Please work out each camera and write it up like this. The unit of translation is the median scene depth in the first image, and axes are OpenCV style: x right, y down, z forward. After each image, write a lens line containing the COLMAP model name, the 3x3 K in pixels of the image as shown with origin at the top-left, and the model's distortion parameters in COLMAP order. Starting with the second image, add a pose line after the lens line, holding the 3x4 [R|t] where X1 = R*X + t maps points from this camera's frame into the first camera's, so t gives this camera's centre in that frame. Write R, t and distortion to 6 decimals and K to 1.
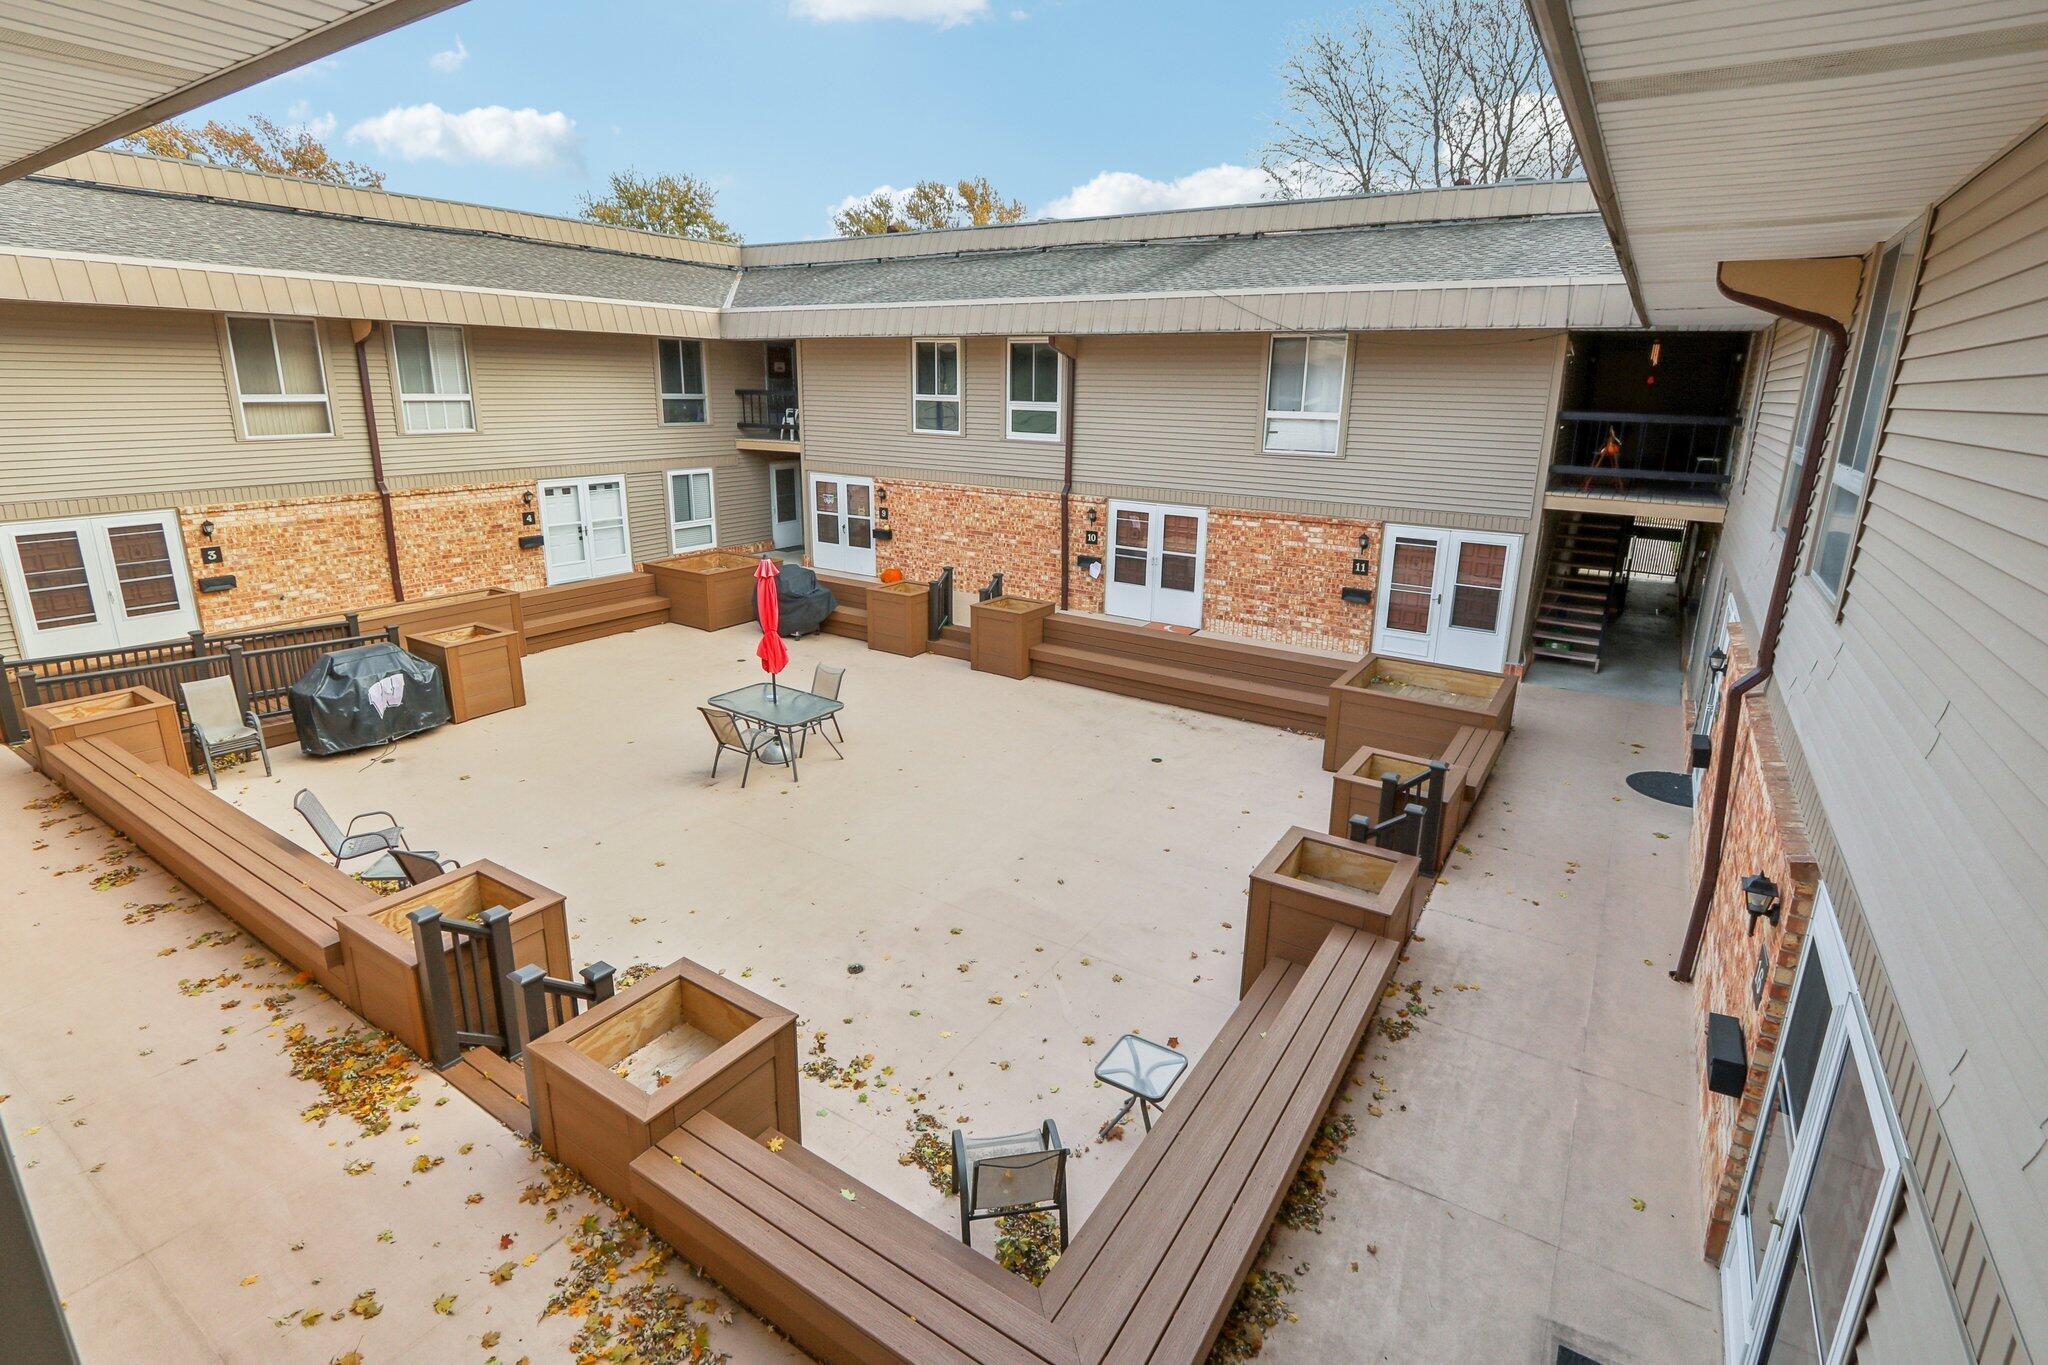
lens RADIAL K [[973.8, 0, 1040.9], [0, 973.8, 685.1], [0, 0, 1]] dist [-0.018436, 0.001988]
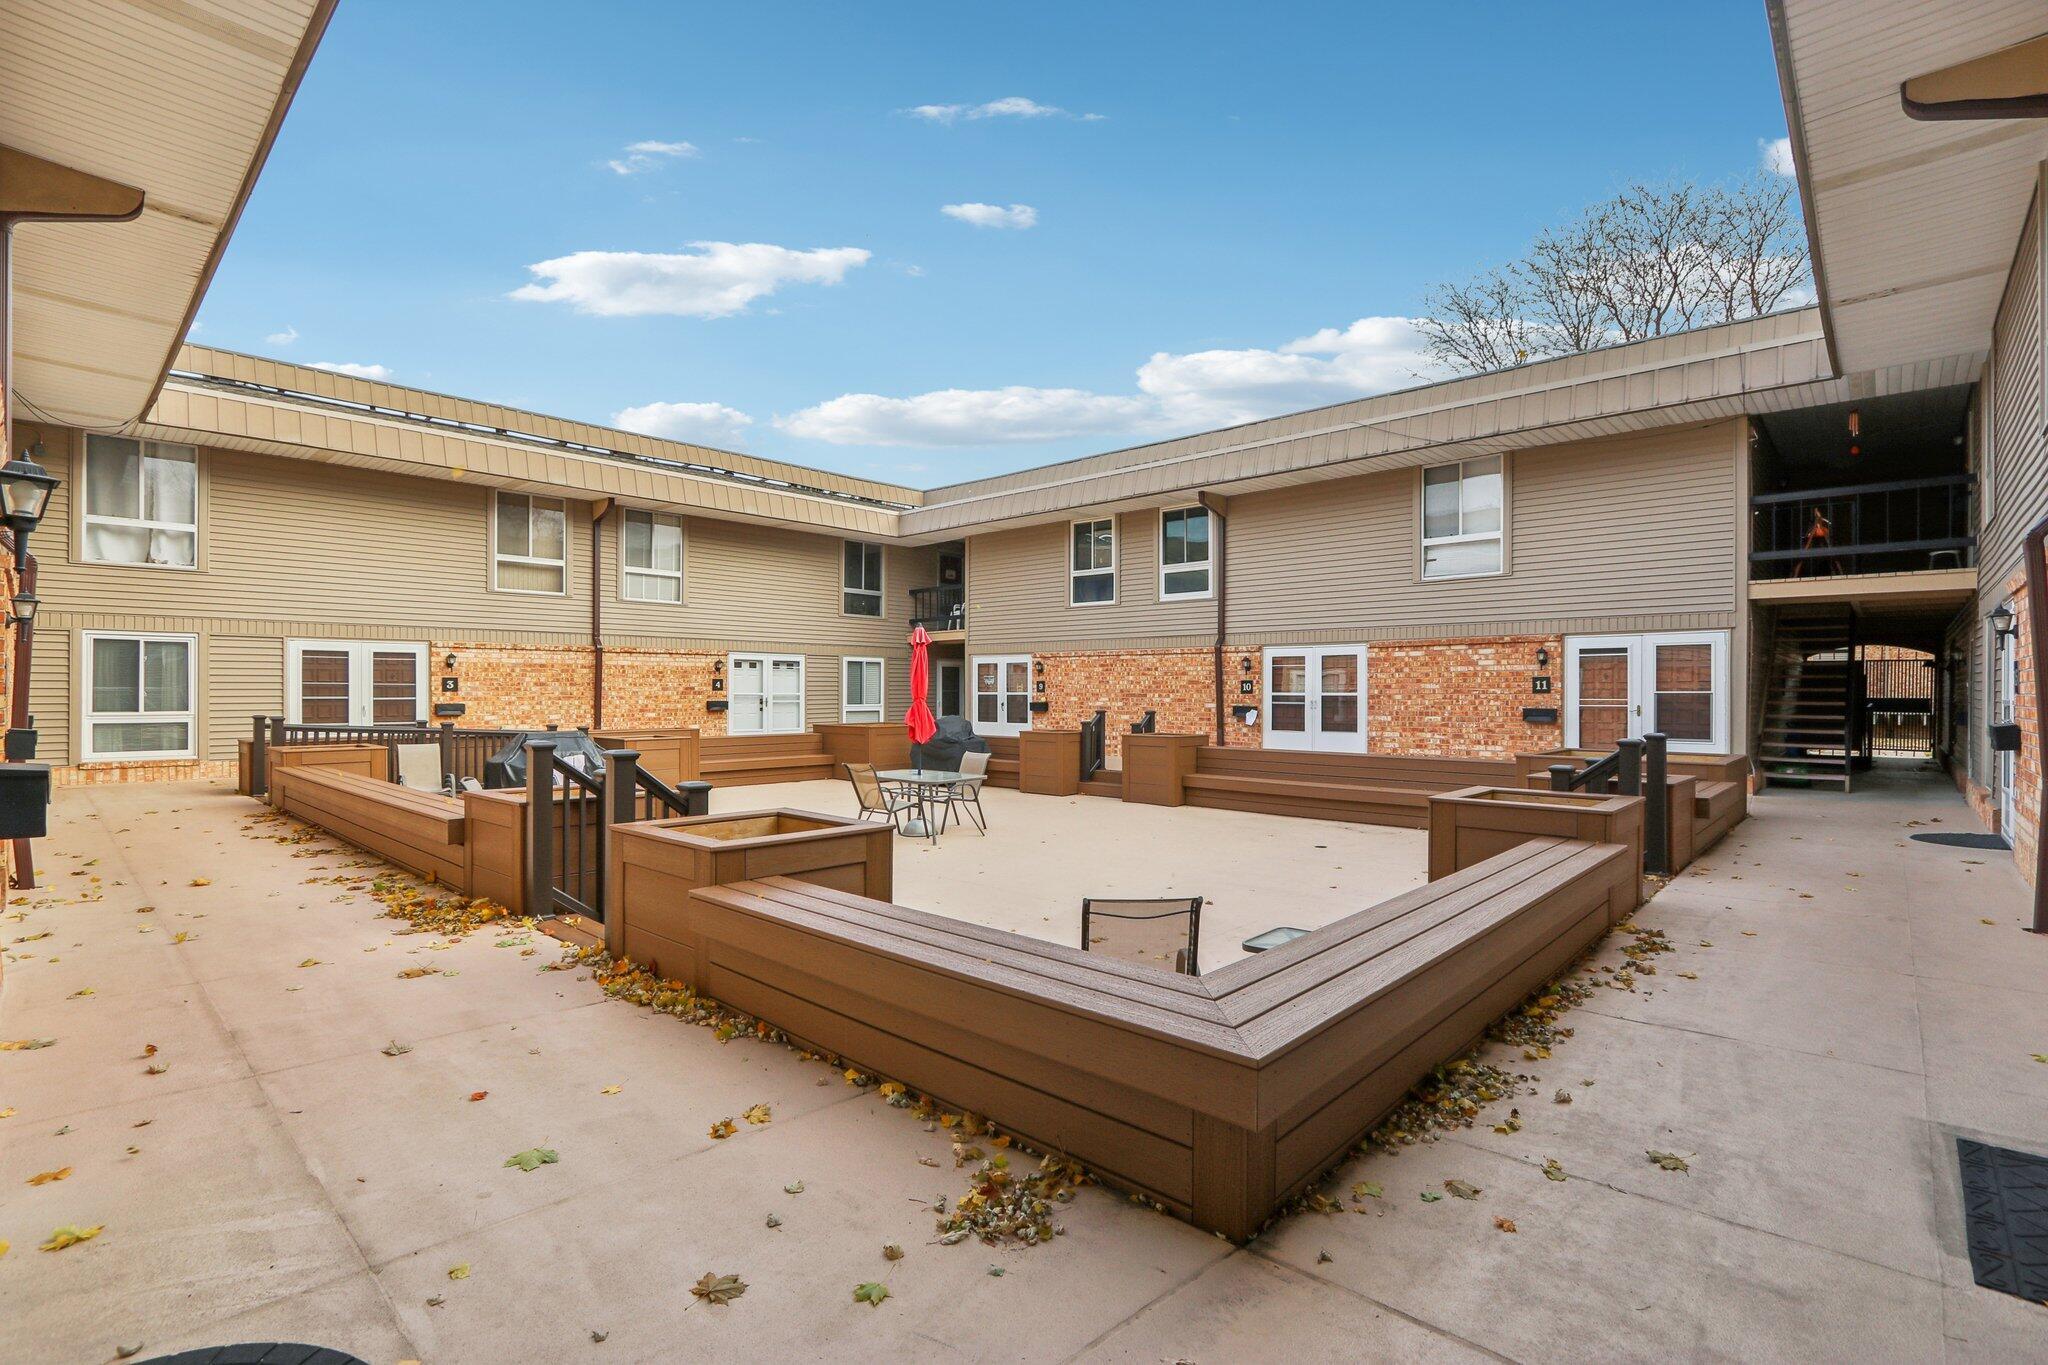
lens RADIAL K [[963.5, 0, 1027.7], [0, 963.5, 690.6], [0, 0, 1]] dist [-0.019382, 0.002676]
pose [[0.984085, -0.015879, -0.176988, 0.006558], [-0.030704, 0.965826, -0.257367, 0.111300], [0.175026, 0.258705, 0.949967, 0.037738]]
